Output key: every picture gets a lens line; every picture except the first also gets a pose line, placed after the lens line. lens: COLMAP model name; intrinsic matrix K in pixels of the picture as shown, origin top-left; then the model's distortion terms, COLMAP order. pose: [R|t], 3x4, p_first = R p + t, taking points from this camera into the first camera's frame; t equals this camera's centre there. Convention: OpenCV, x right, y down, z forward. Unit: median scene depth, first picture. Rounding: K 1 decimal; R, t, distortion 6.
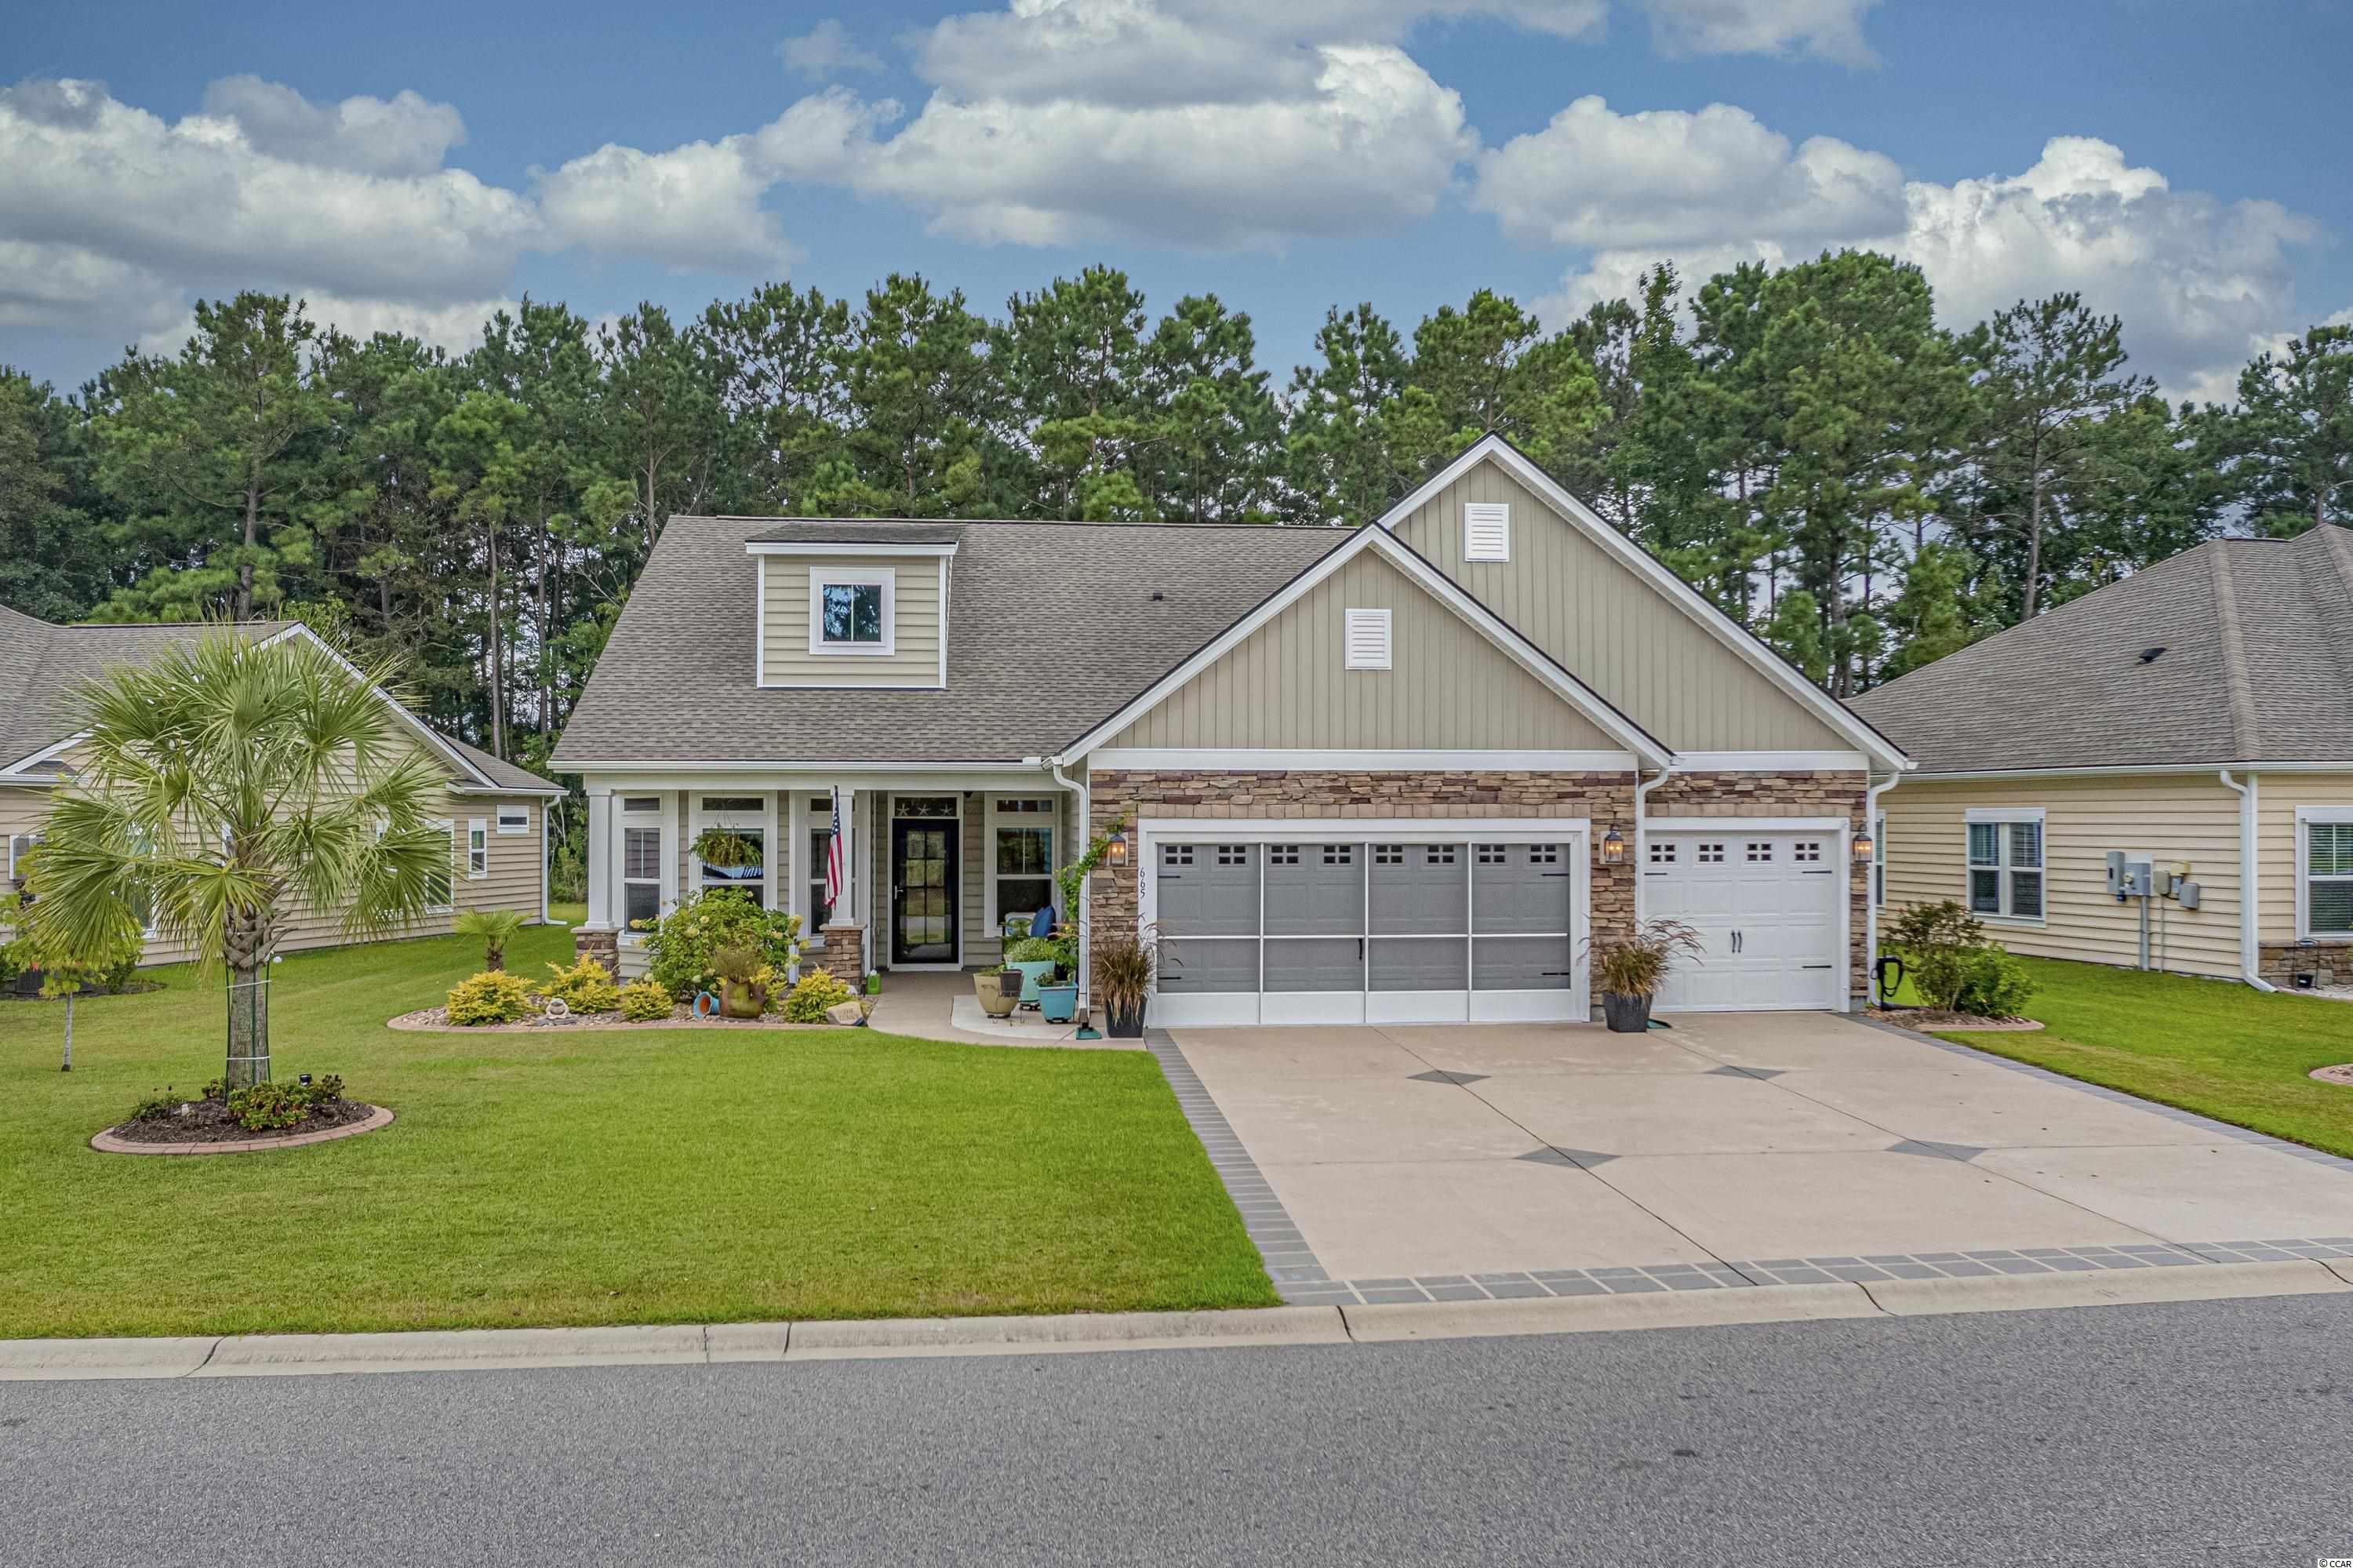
lens RADIAL K [[1975.5, 0, 1194.9], [0, 1975.5, 798.1], [0, 0, 1]] dist [-0.019144, 0.042426]
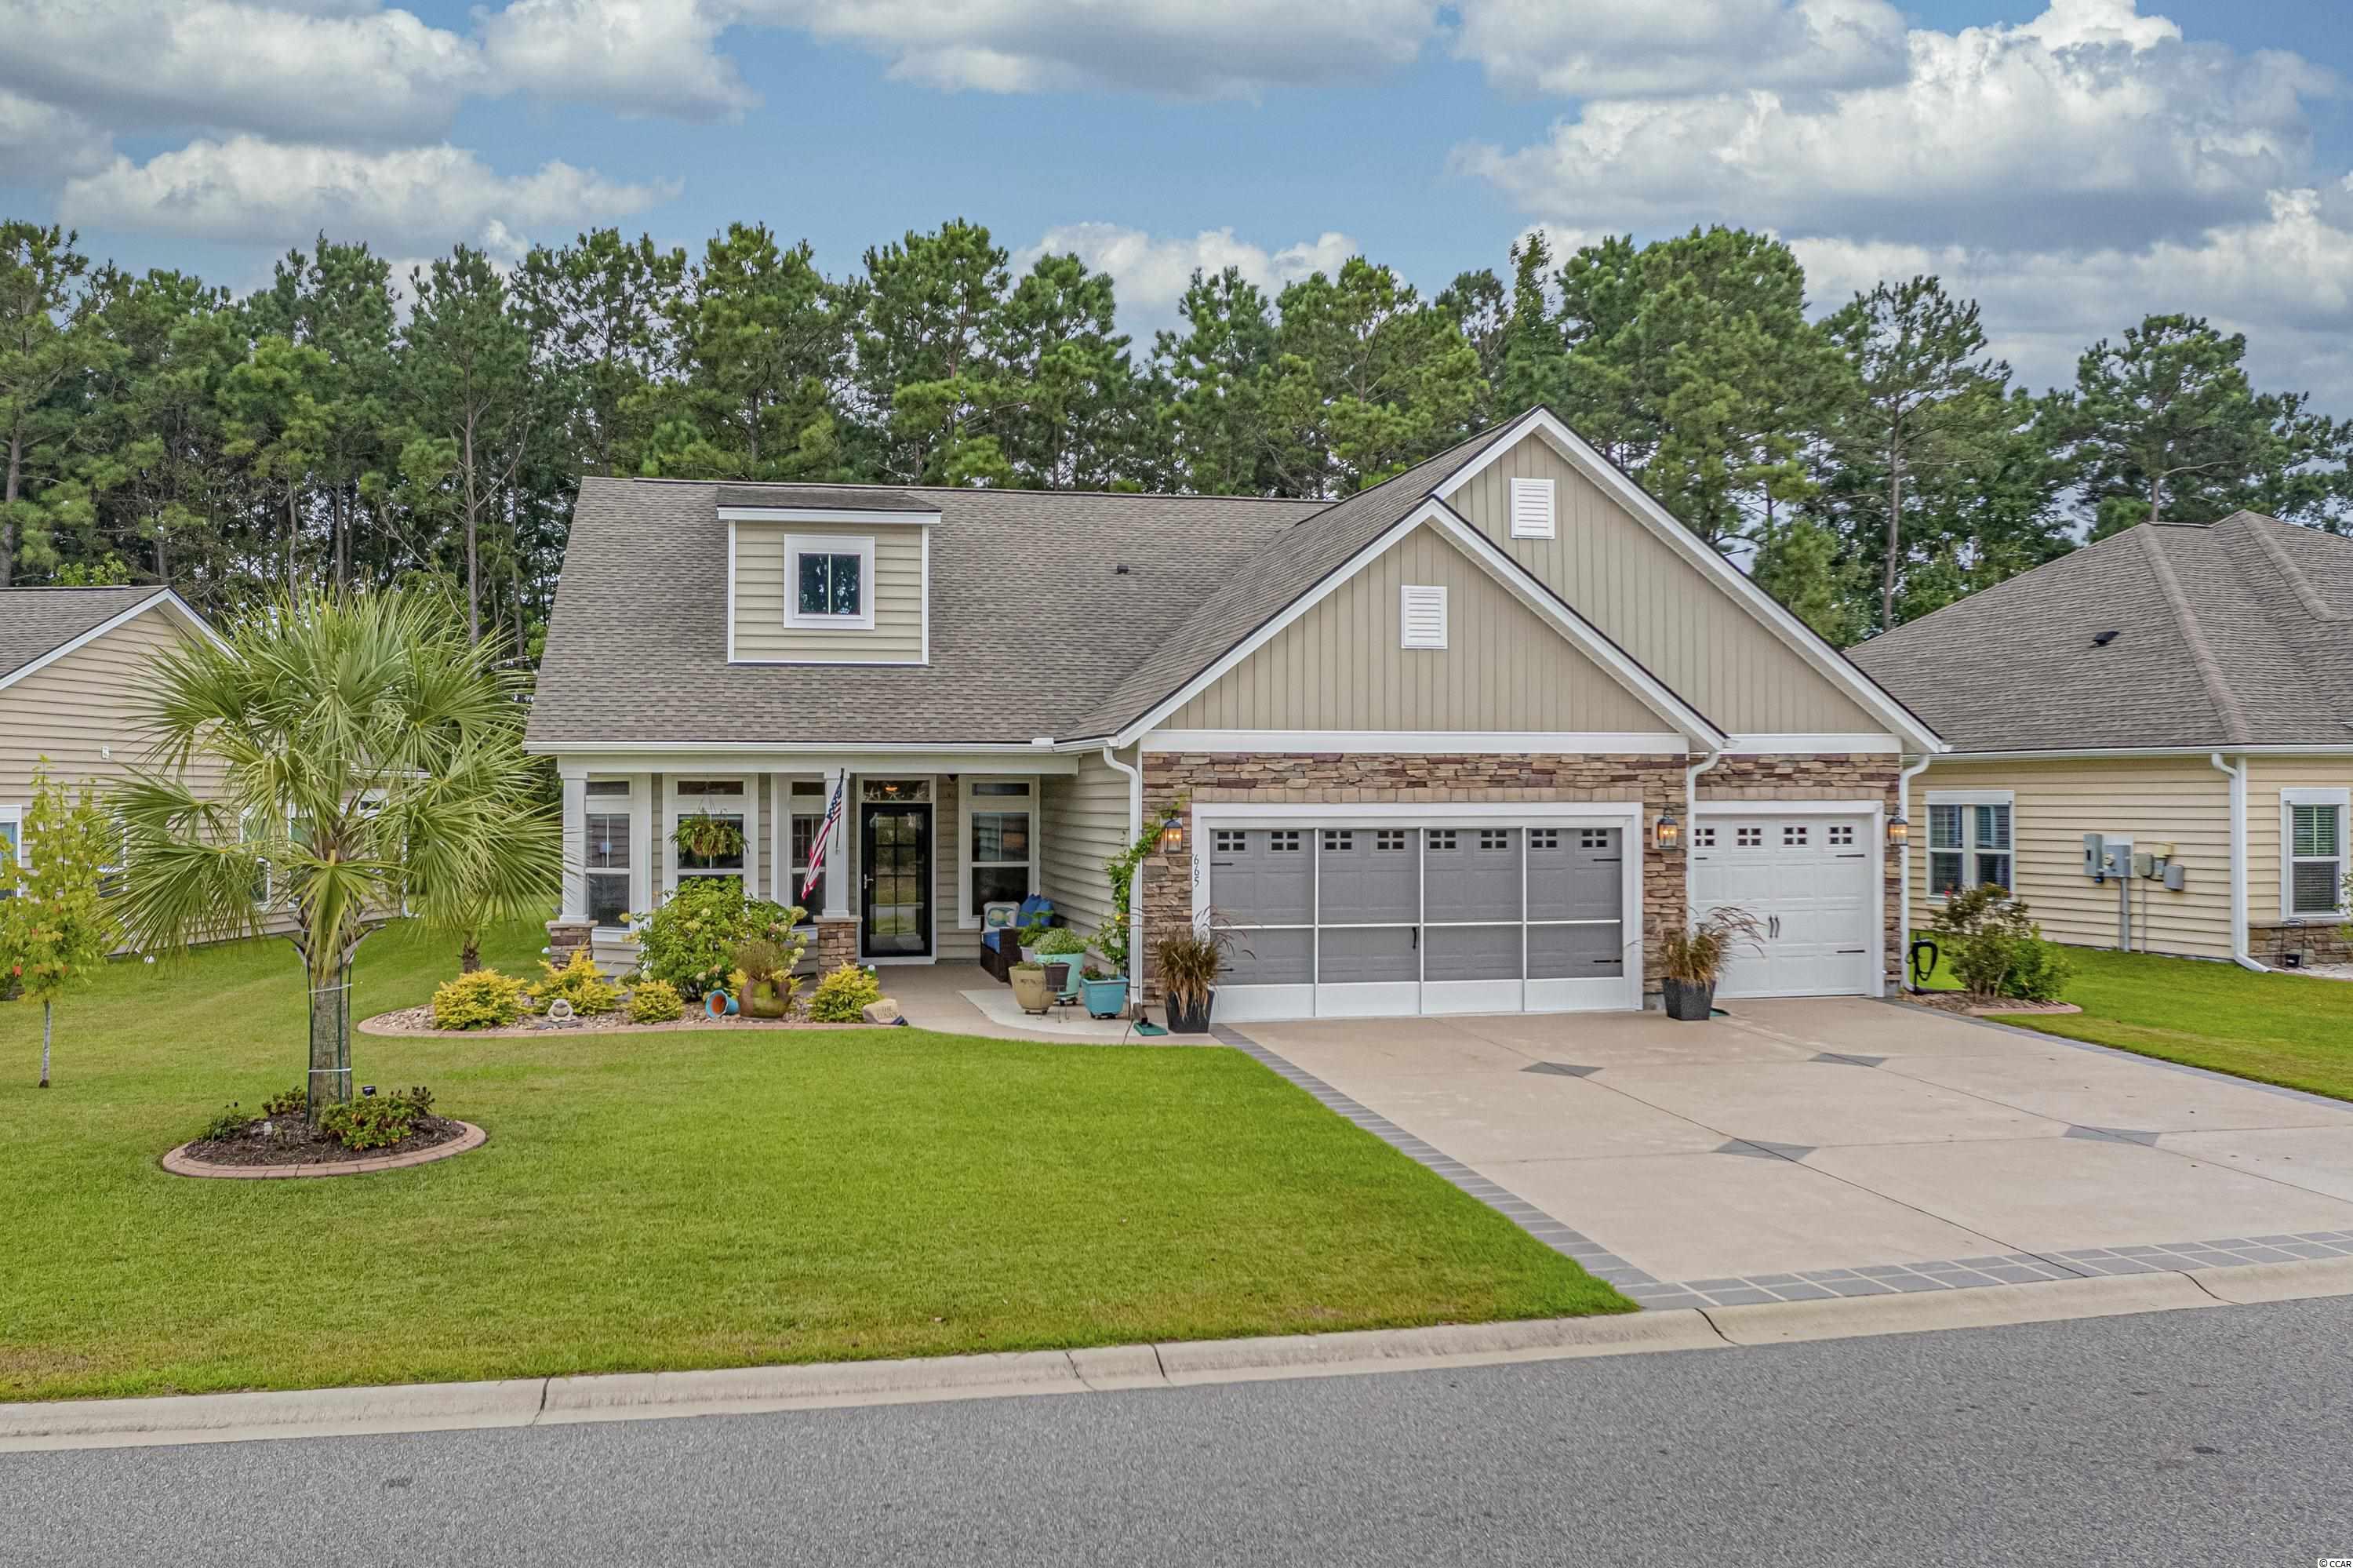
lens RADIAL K [[2055.6, 0, 1176.5], [0, 2055.6, 784.0], [0, 0, 1]] dist [-0.027863, 0.065869]
pose [[0.993998, -0.000808, 0.109394, -0.118141], [0.000561, 0.999997, 0.002287, -0.000963], [-0.109396, -0.002212, 0.993996, 0.012218]]
